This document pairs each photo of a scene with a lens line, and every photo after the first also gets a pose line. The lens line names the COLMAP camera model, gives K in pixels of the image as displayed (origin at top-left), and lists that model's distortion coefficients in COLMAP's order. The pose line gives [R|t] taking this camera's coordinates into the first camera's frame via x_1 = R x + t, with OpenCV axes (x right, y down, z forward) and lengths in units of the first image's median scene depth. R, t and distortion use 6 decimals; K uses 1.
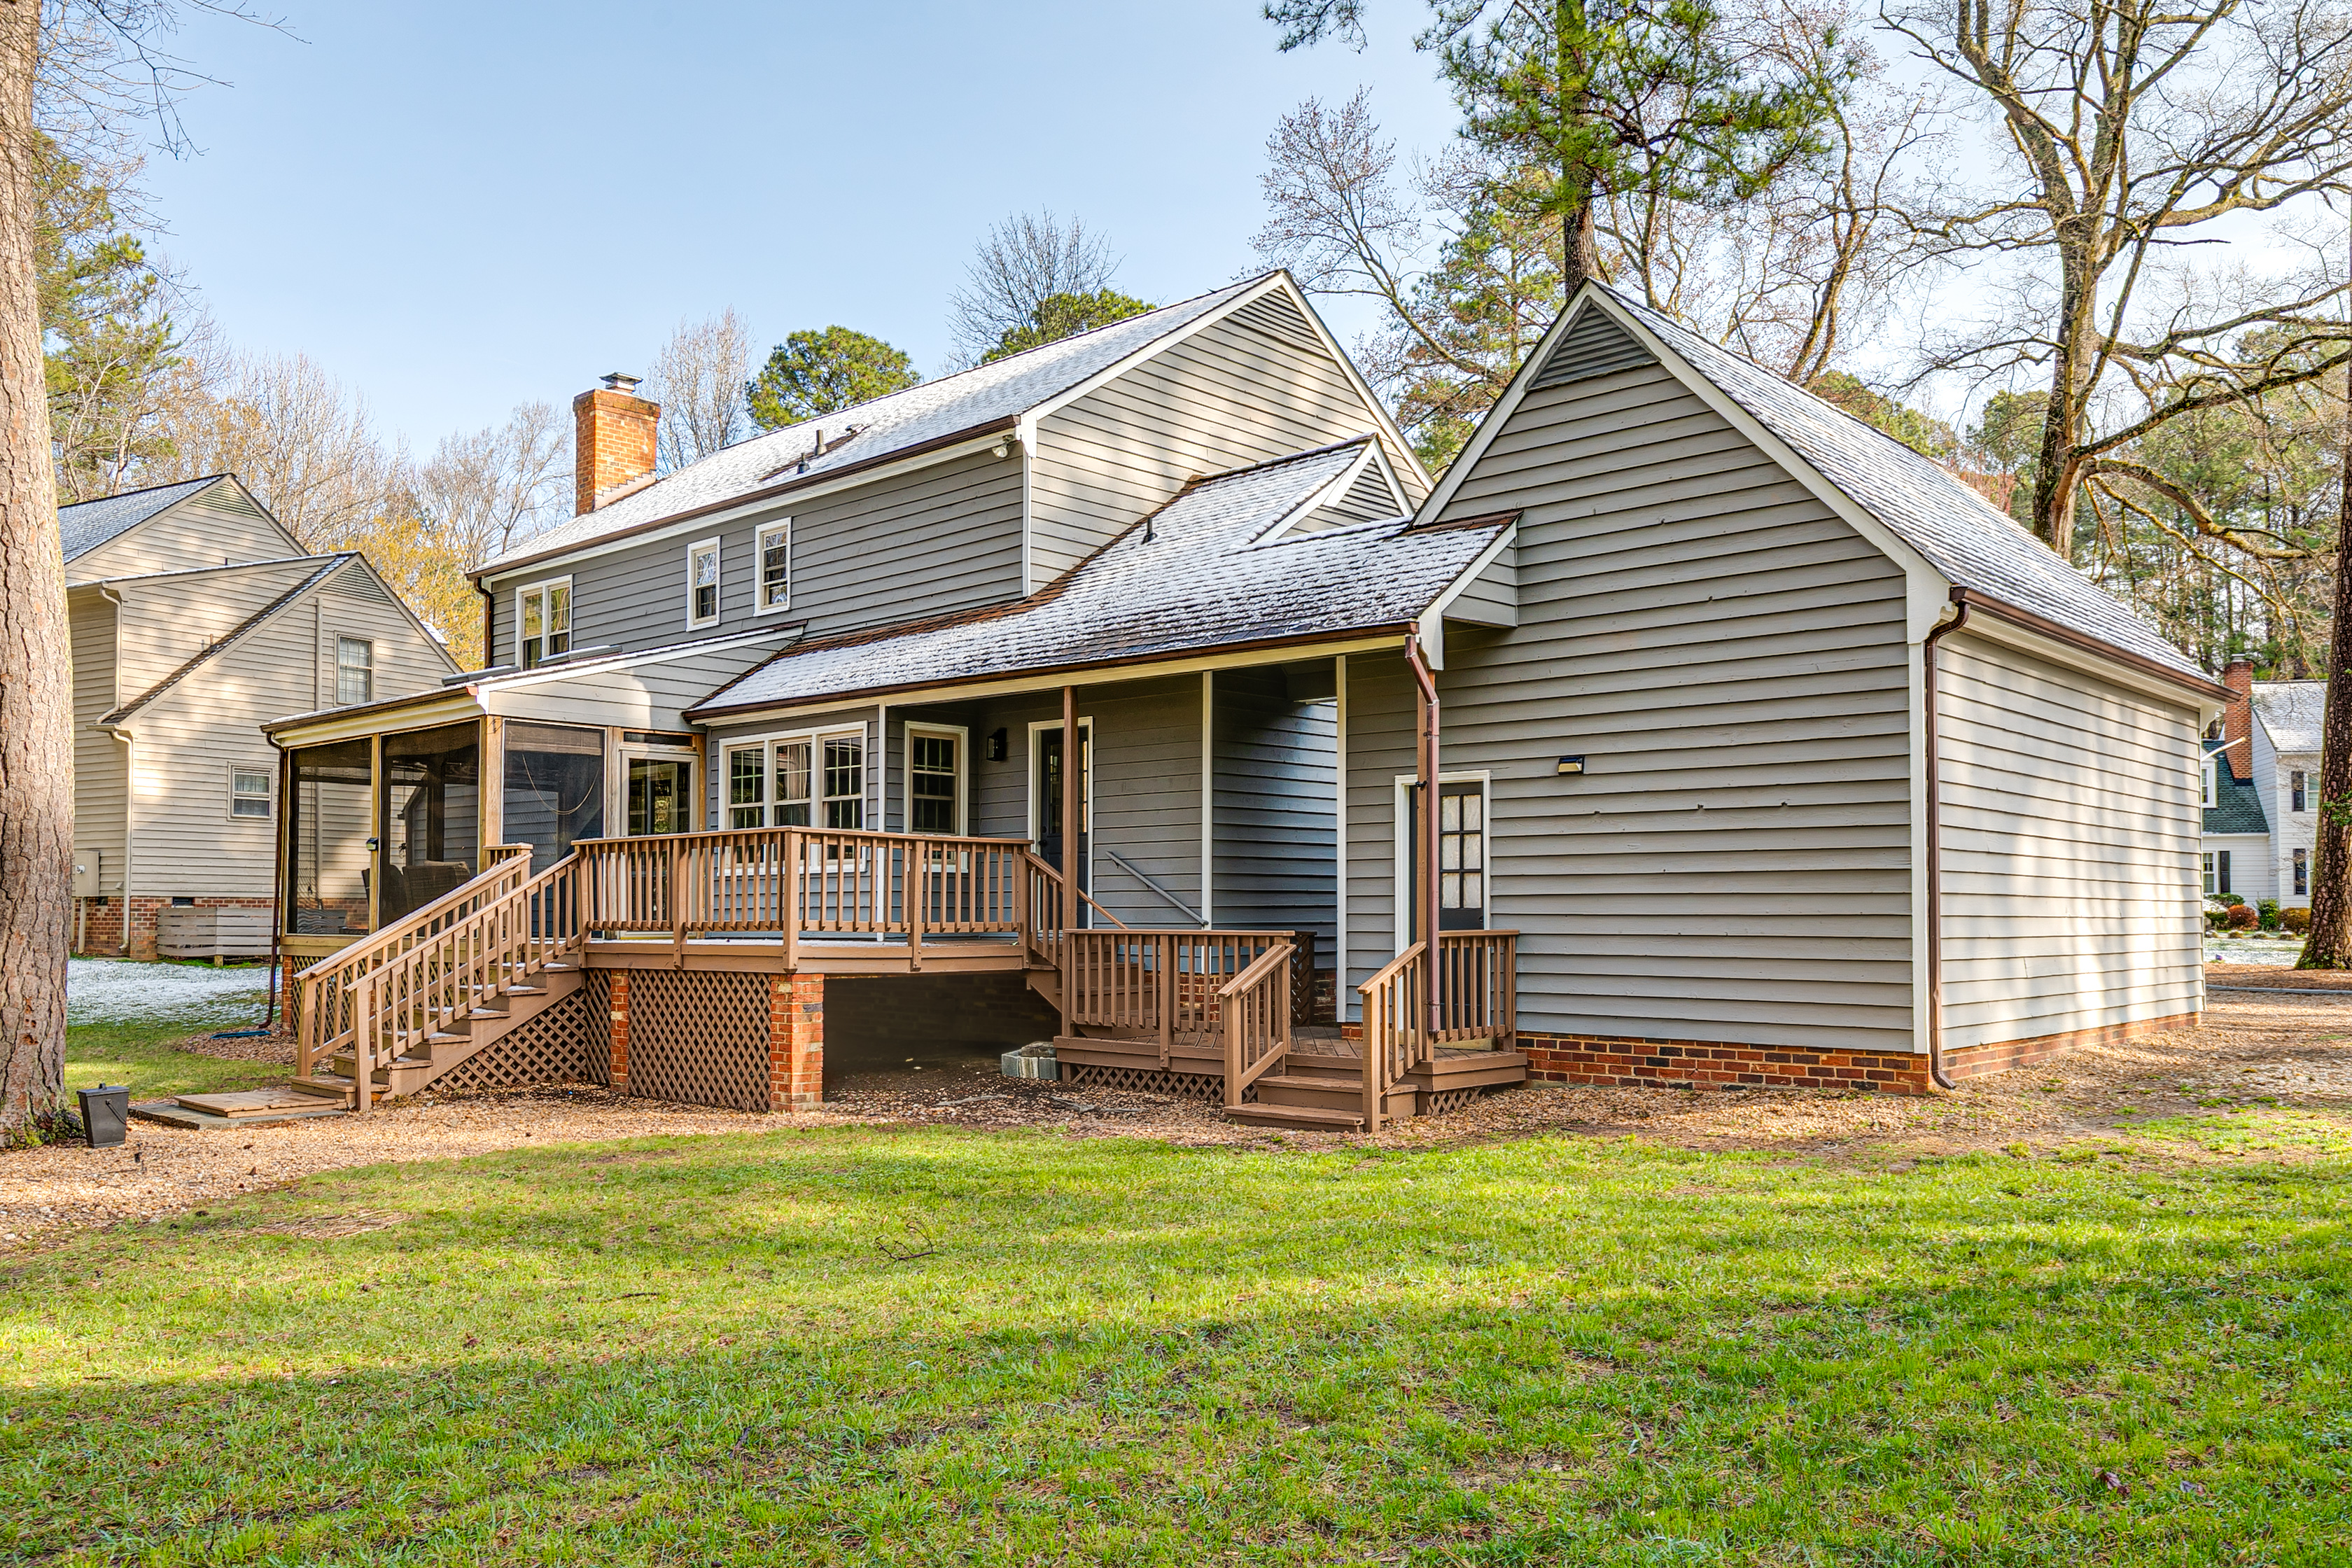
lens RADIAL K [[1758.0, 0, 1141.1], [0, 1758.0, 791.7], [0, 0, 1]] dist [-0.012847, 0.002622]
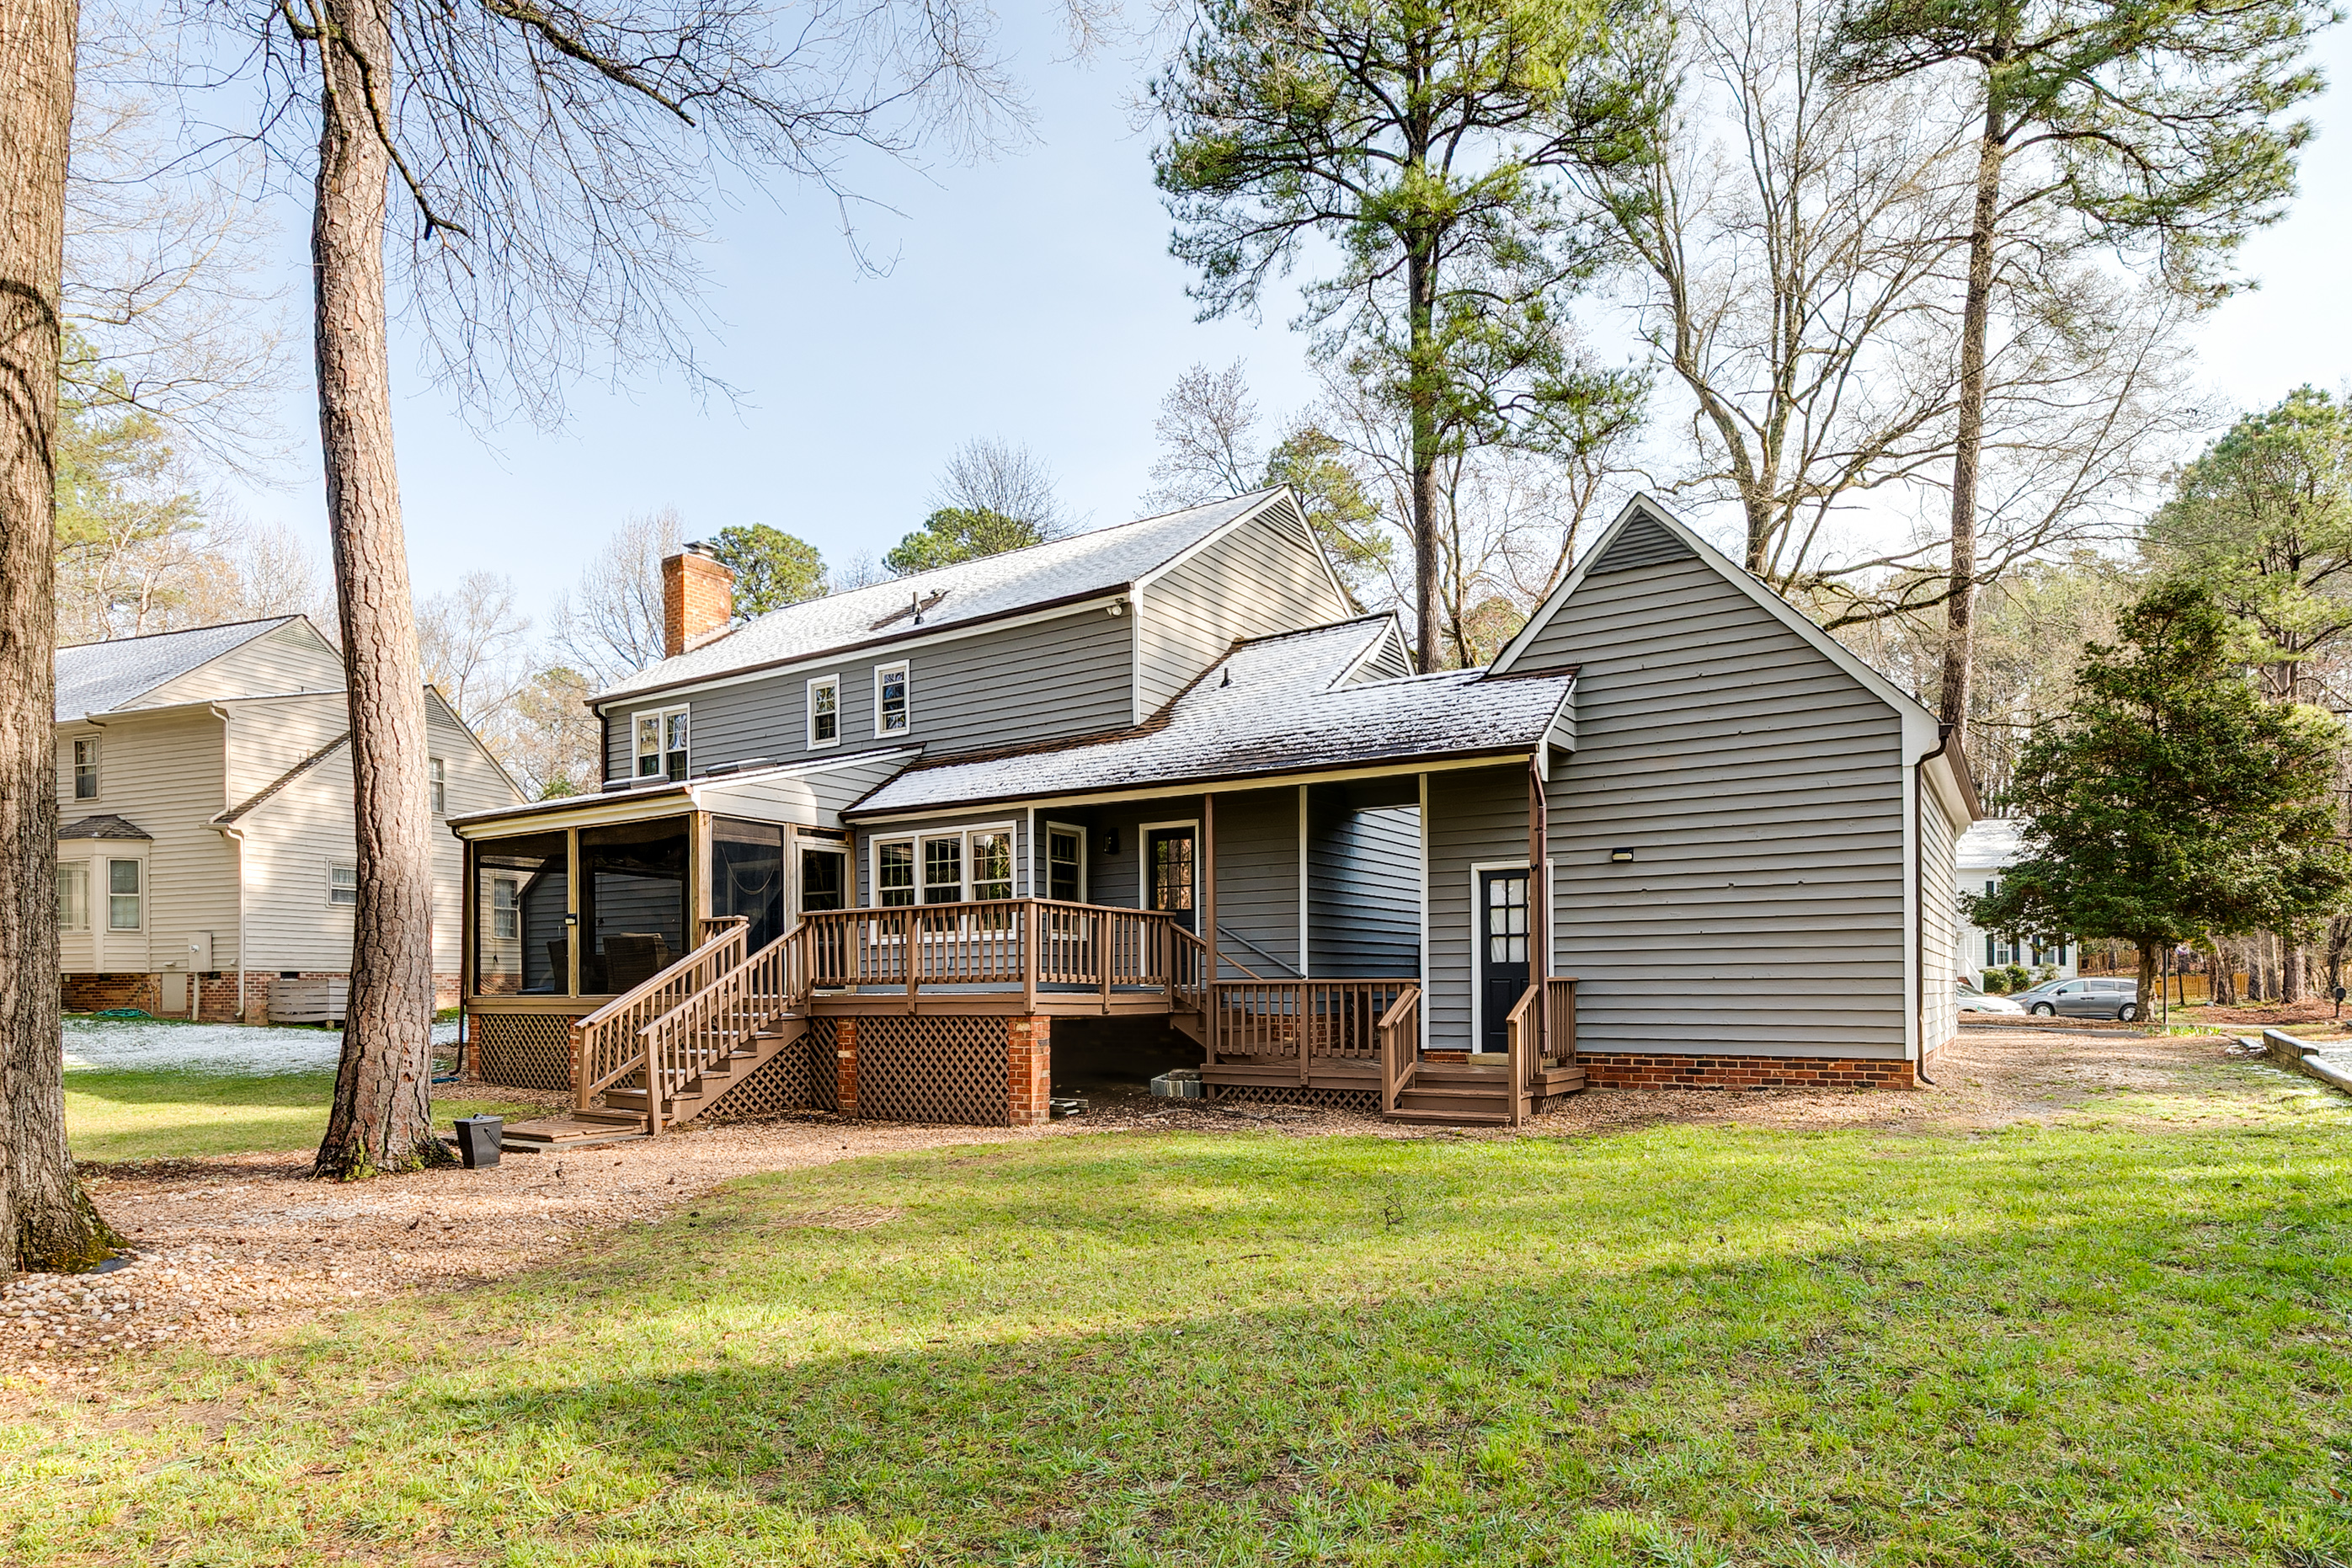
lens RADIAL K [[1311.6, 0, 1175.7], [0, 1311.6, 941.9], [0, 0, 1]] dist [-0.002058, -0.000840]
pose [[0.984644, -0.000634, 0.174574, -0.207011], [-0.005023, 0.999477, 0.031960, 0.016280], [-0.174503, -0.032346, 0.984125, 0.049477]]
